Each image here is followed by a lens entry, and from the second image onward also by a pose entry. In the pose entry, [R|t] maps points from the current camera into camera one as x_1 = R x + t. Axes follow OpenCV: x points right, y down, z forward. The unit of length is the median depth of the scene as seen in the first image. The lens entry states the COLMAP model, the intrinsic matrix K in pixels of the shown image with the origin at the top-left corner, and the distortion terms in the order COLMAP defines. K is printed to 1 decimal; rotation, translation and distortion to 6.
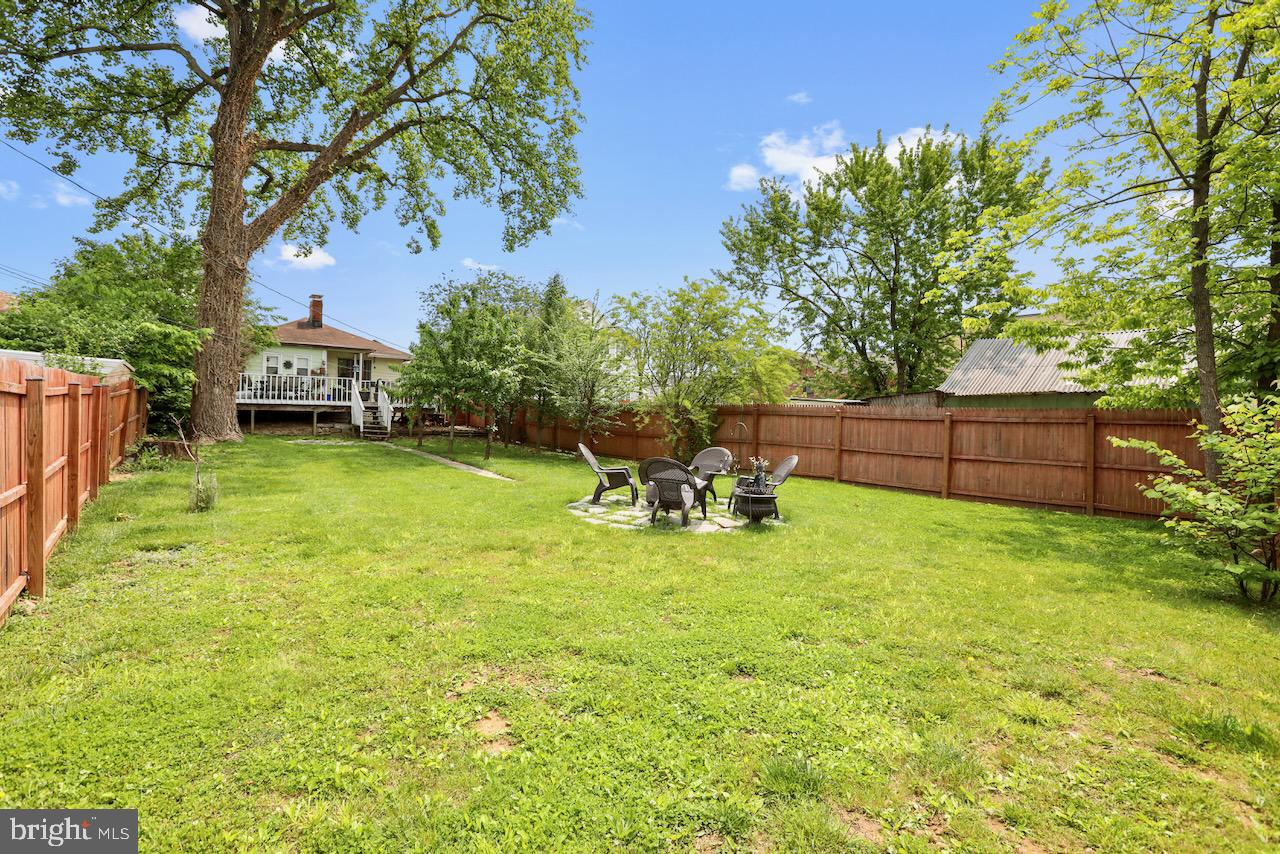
lens RADIAL K [[595.4, 0, 639.7], [0, 595.4, 424.9], [0, 0, 1]] dist [-0.033680, 0.010307]
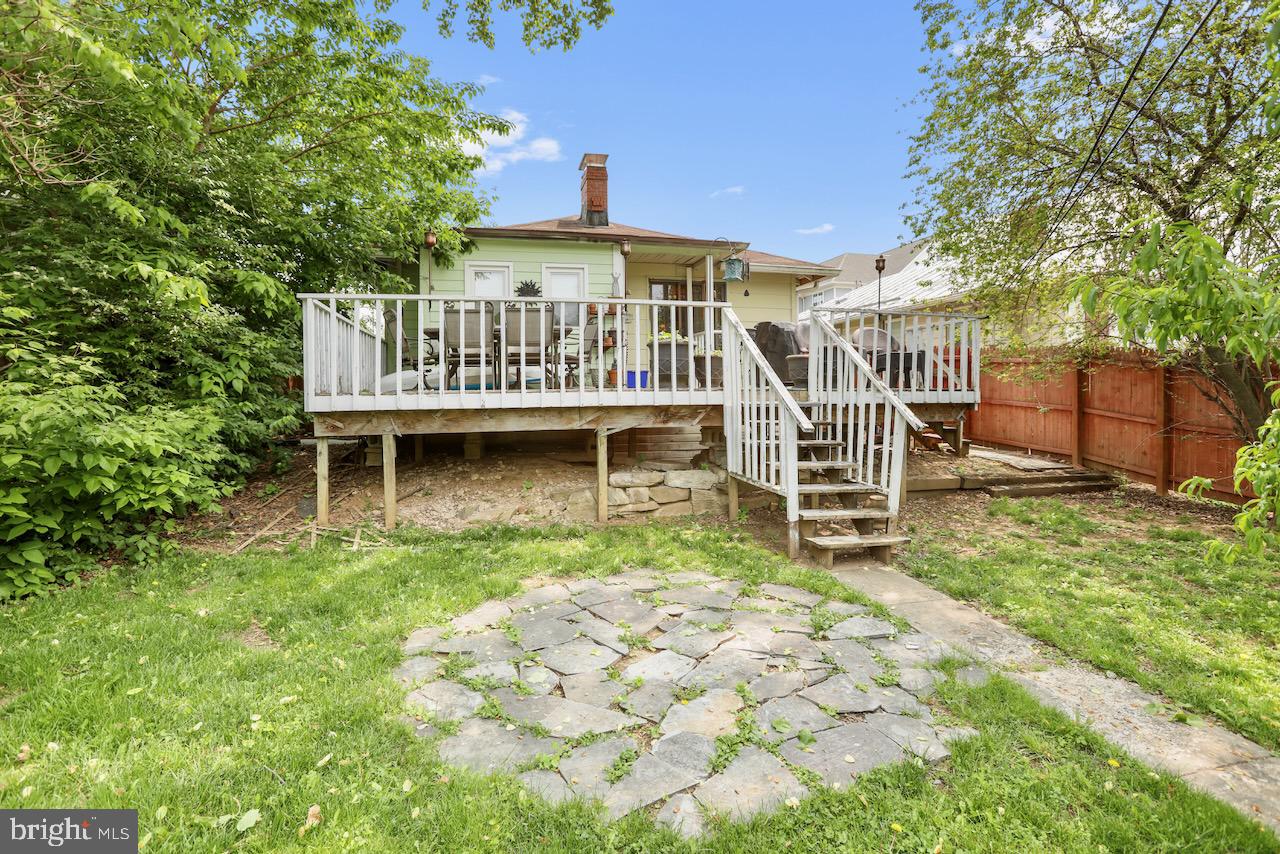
lens RADIAL K [[595.4, 0, 640.1], [0, 595.4, 420.2], [0, 0, 1]] dist [-0.033680, 0.010307]
pose [[0.910351, -0.019356, -0.413383, -0.412810], [0.024775, 0.999663, 0.007752, -0.028760], [0.413094, -0.017299, 0.910524, 0.742582]]
